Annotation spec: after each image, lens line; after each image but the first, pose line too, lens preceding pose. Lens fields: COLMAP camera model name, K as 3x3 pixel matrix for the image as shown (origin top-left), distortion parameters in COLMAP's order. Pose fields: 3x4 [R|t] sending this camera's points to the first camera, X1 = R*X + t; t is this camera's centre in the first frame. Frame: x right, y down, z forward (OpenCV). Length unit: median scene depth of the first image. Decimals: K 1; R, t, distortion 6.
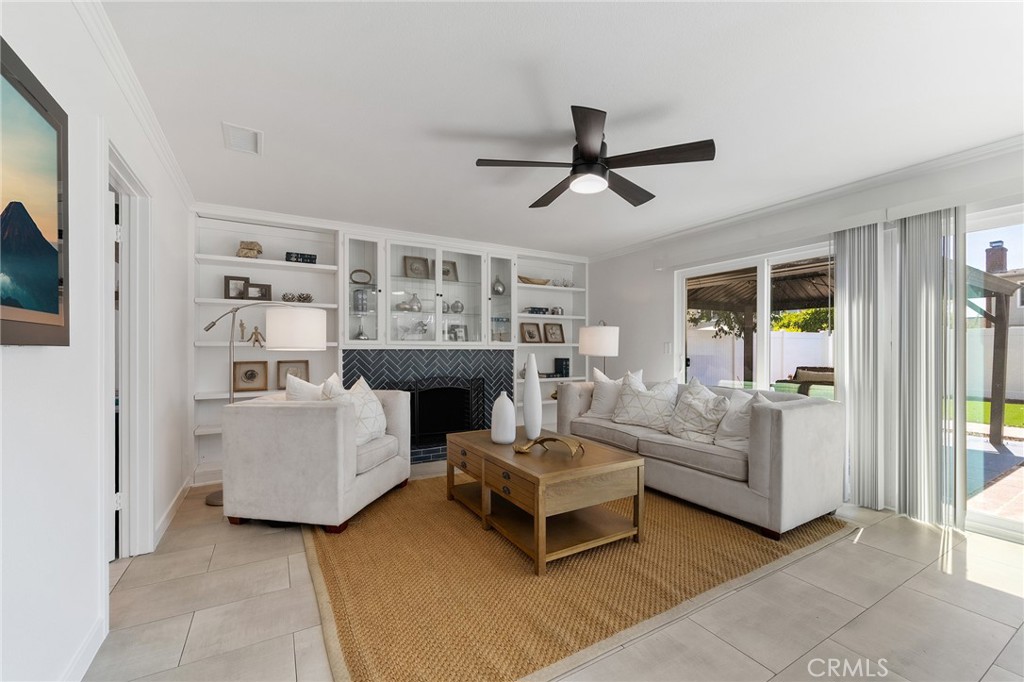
lens RADIAL K [[413.6, 0, 512.9], [0, 413.6, 349.1], [0, 0, 1]] dist [0.000365, -0.000046]
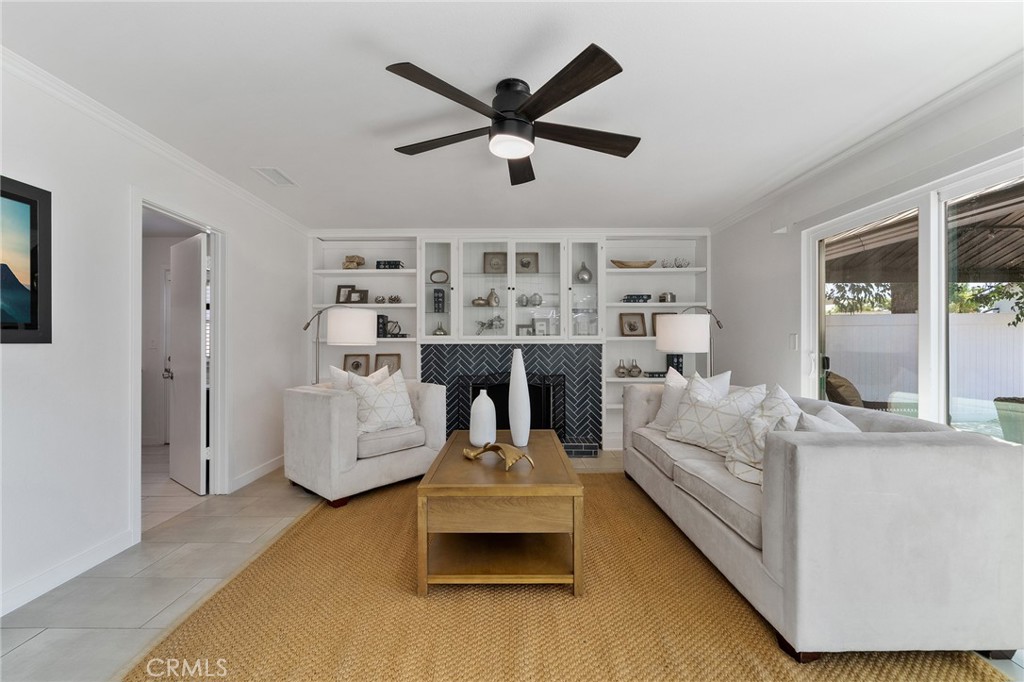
lens RADIAL K [[418.8, 0, 512.0], [0, 418.8, 341.0], [0, 0, 1]] dist [-0.001980, -0.000103]
pose [[0.865185, -0.004632, -0.501431, 0.339519], [0.002392, 0.999984, -0.005110, -0.001429], [0.501447, 0.003222, 0.865183, 0.151558]]
